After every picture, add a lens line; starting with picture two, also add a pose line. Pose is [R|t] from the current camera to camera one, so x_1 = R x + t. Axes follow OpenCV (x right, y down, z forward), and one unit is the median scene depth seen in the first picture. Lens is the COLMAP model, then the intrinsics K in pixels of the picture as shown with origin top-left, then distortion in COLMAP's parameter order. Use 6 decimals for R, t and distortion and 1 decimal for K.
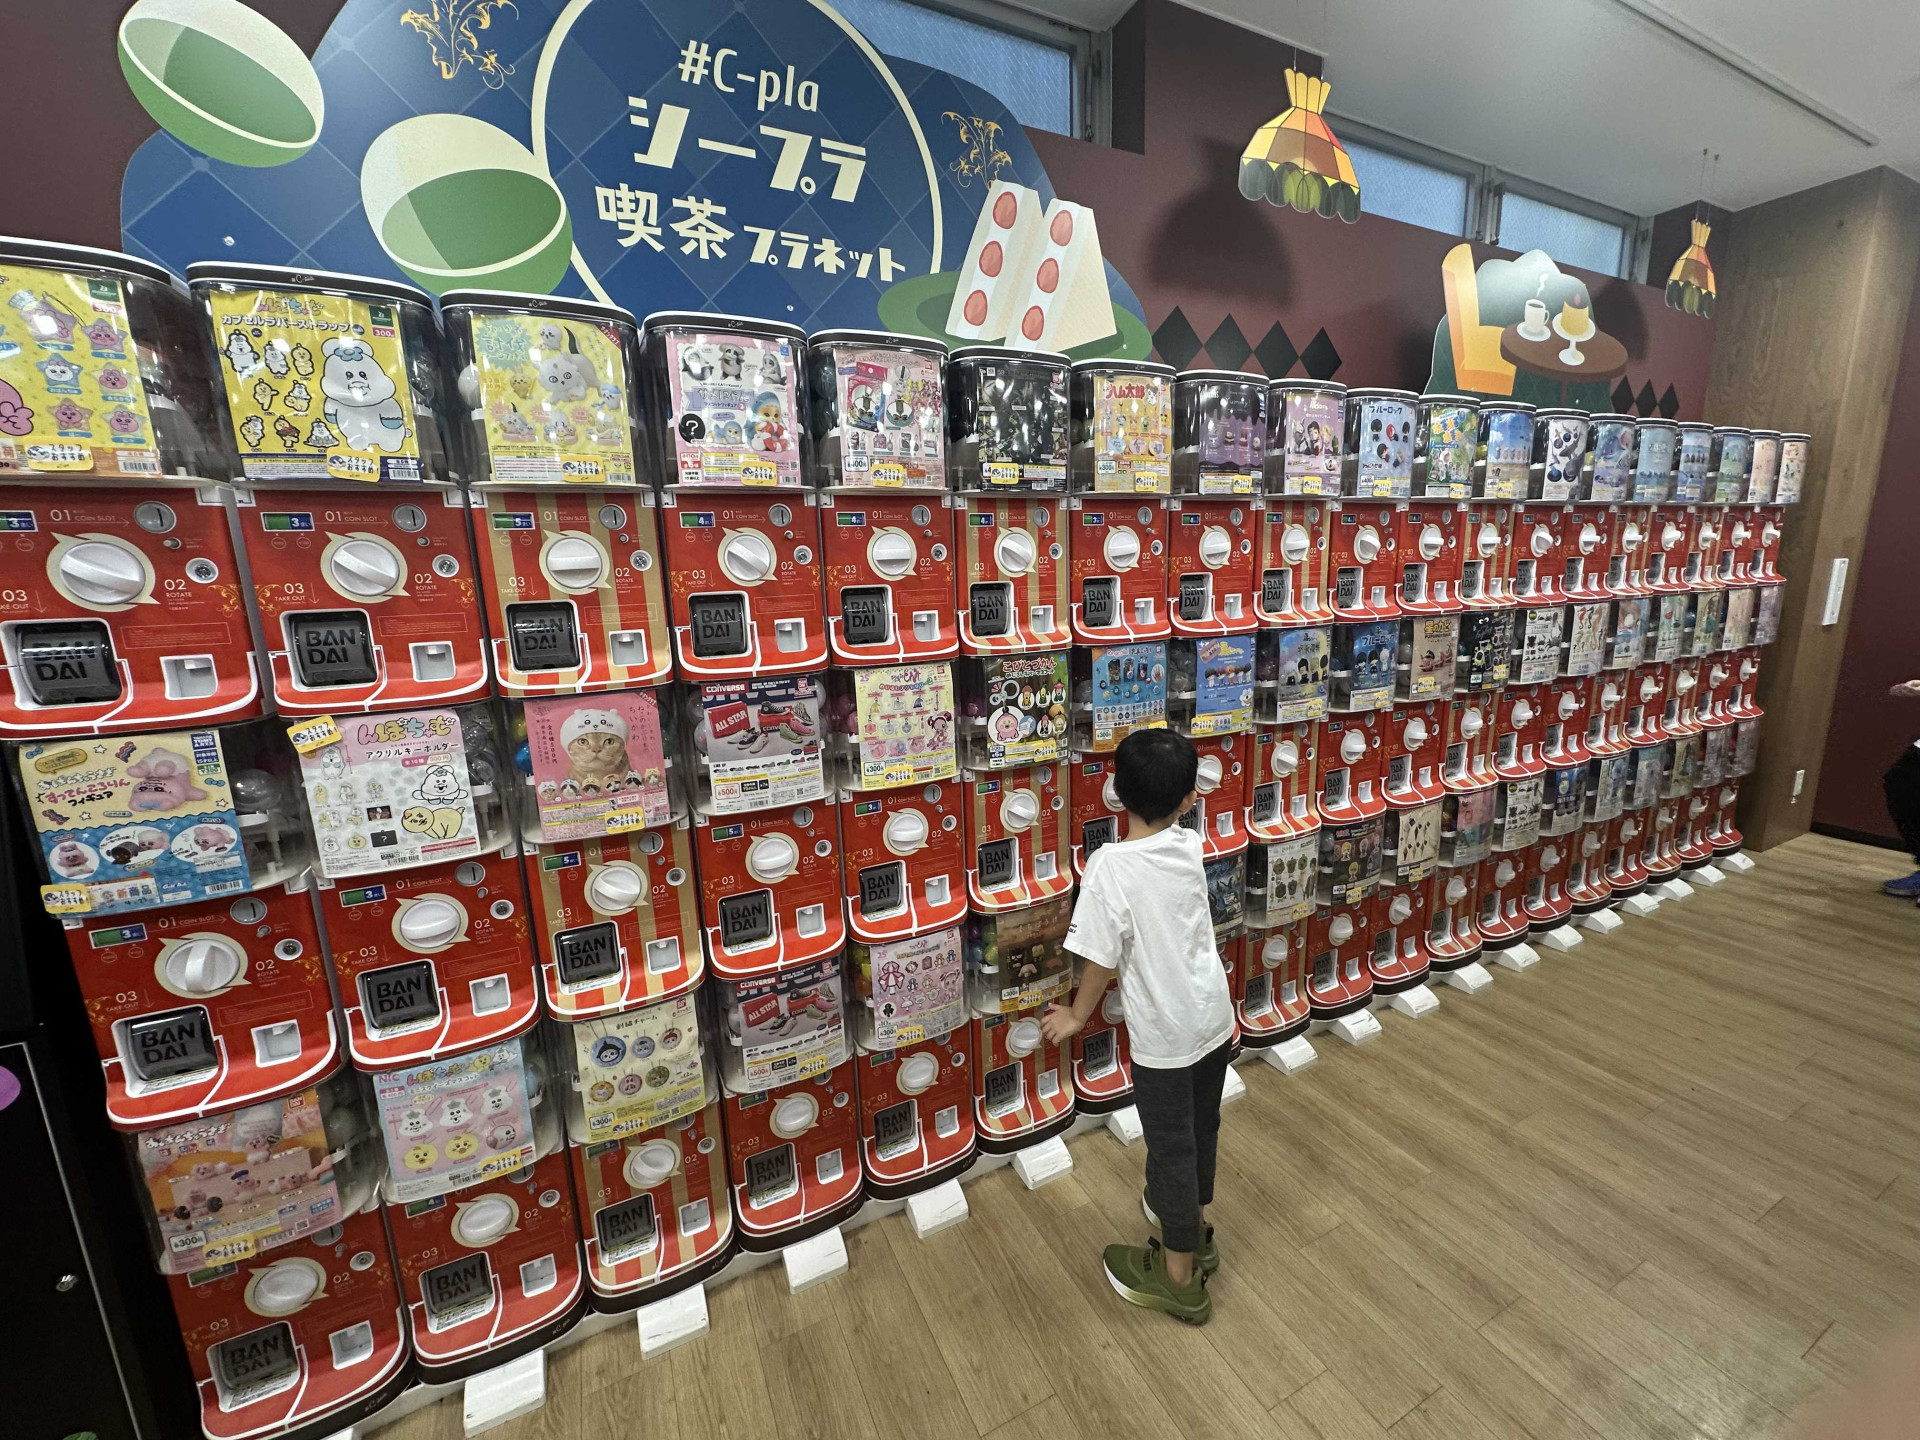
lens RADIAL K [[772.4, 0, 960.0], [0, 772.4, 720.0], [0, 0, 1]] dist [0.000312, 0.000565]
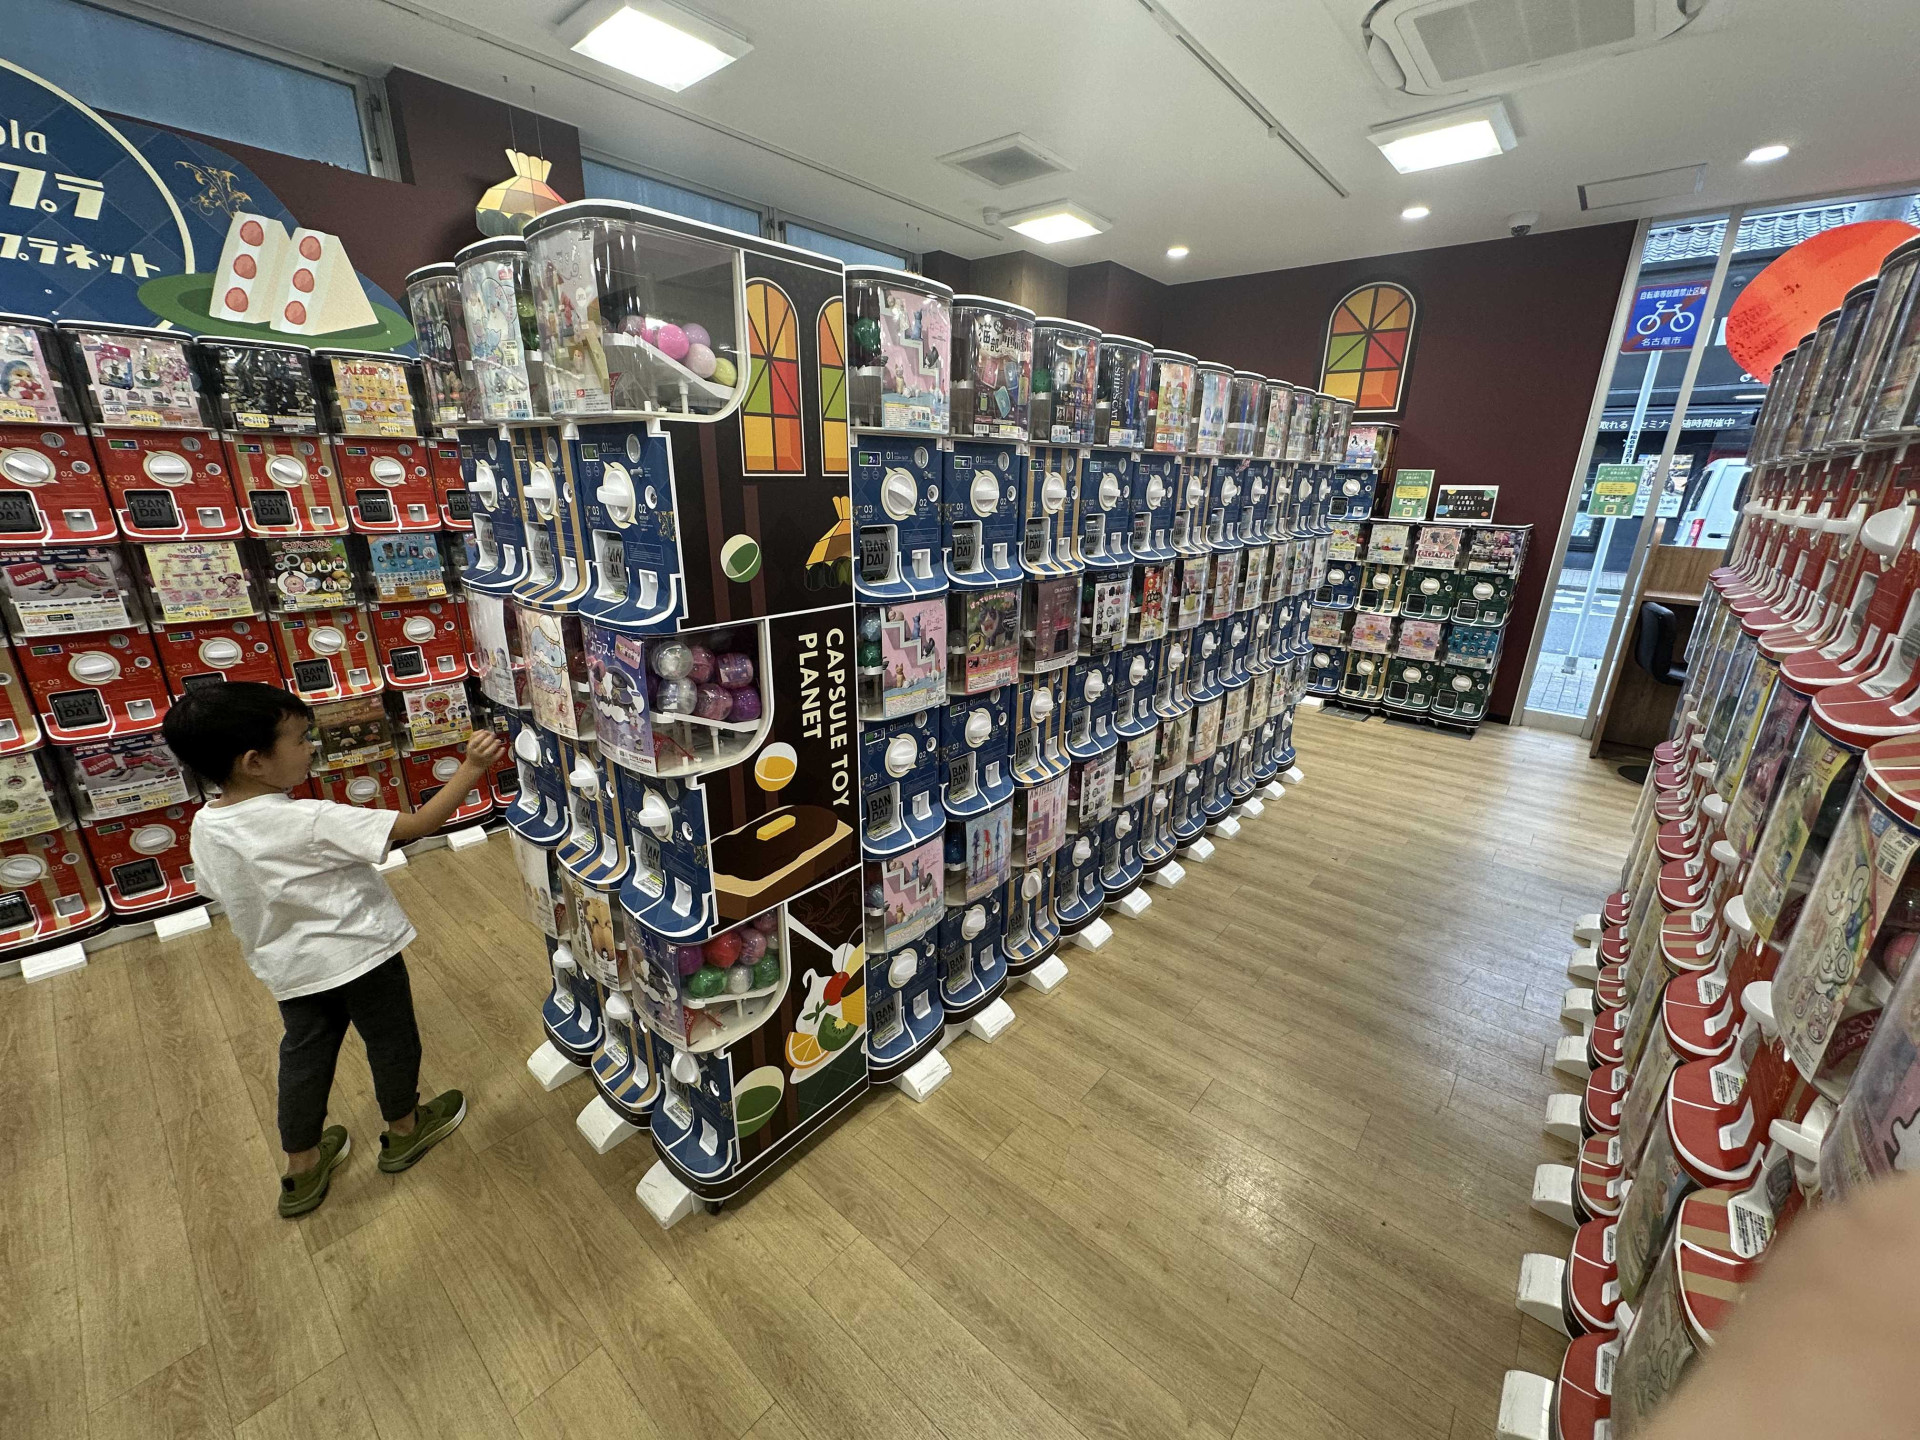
lens RADIAL K [[772.4, 0, 960.0], [0, 772.4, 720.0], [0, 0, 1]] dist [0.000312, 0.000565]
pose [[0.917320, -0.072042, 0.391580, 0.716169], [0.025077, 0.991995, 0.123759, 0.131086], [-0.397361, -0.103707, 0.911783, -1.084715]]
